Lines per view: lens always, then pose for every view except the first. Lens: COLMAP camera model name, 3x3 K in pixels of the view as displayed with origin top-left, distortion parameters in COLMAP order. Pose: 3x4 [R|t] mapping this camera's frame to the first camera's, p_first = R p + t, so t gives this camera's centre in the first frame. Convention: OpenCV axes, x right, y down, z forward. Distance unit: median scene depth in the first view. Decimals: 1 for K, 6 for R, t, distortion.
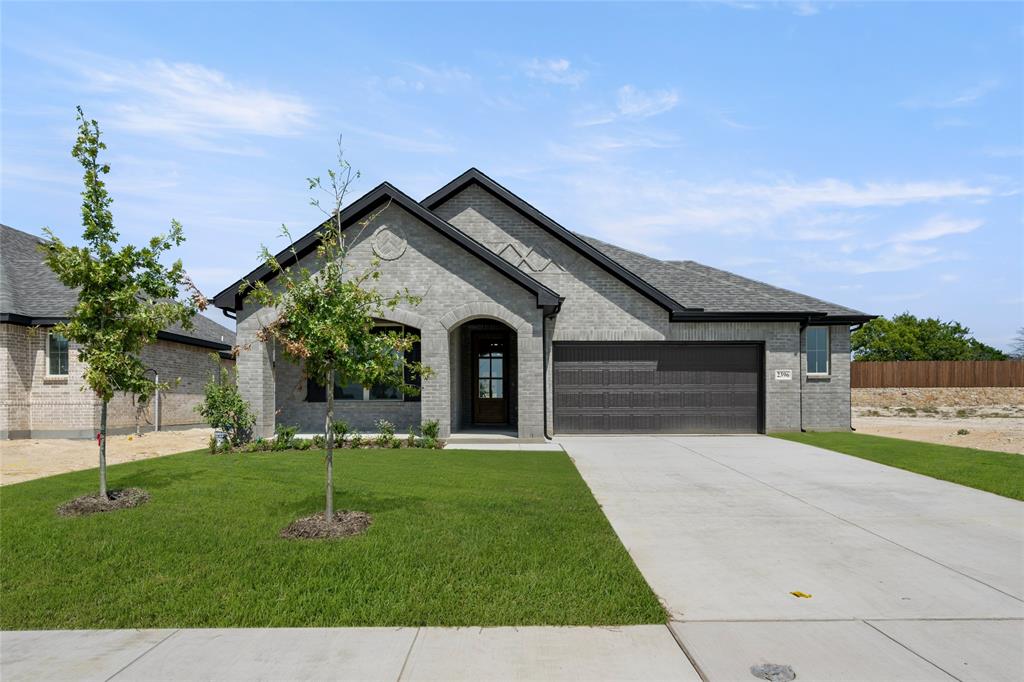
lens RADIAL K [[406.2, 0, 505.6], [0, 406.2, 344.1], [0, 0, 1]] dist [0.000954, -0.000123]
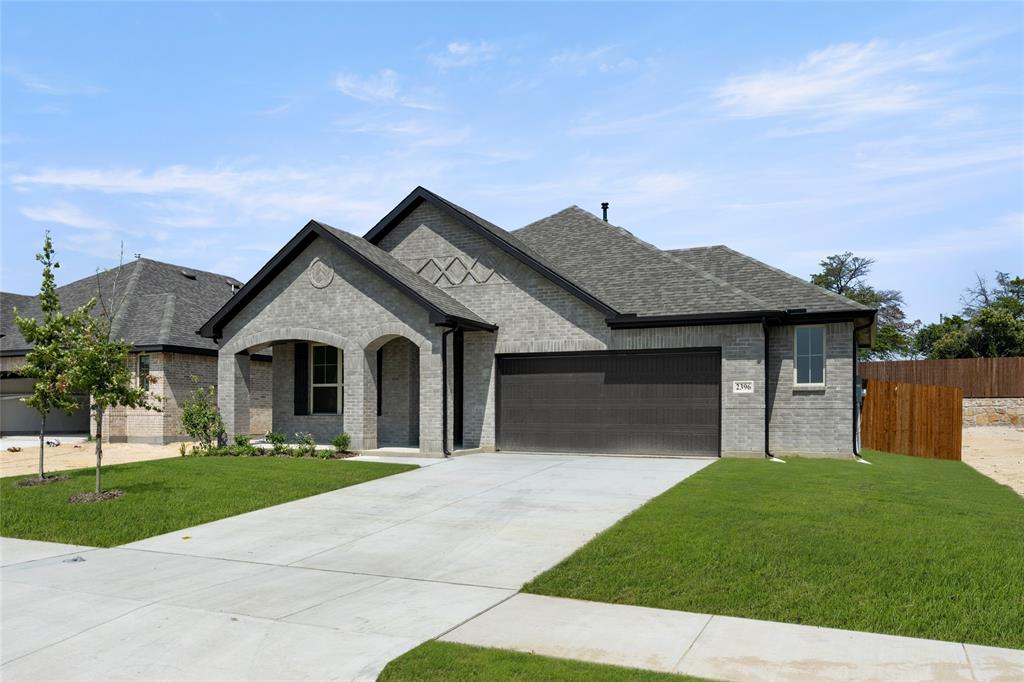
lens RADIAL K [[491.7, 0, 512.5], [0, 491.7, 330.9], [0, 0, 1]] dist [-0.010299, -0.001299]
pose [[0.951912, -0.045114, -0.303030, 0.525185], [0.036353, 0.998744, -0.034492, -0.021081], [0.304206, 0.021818, 0.952357, -0.102231]]
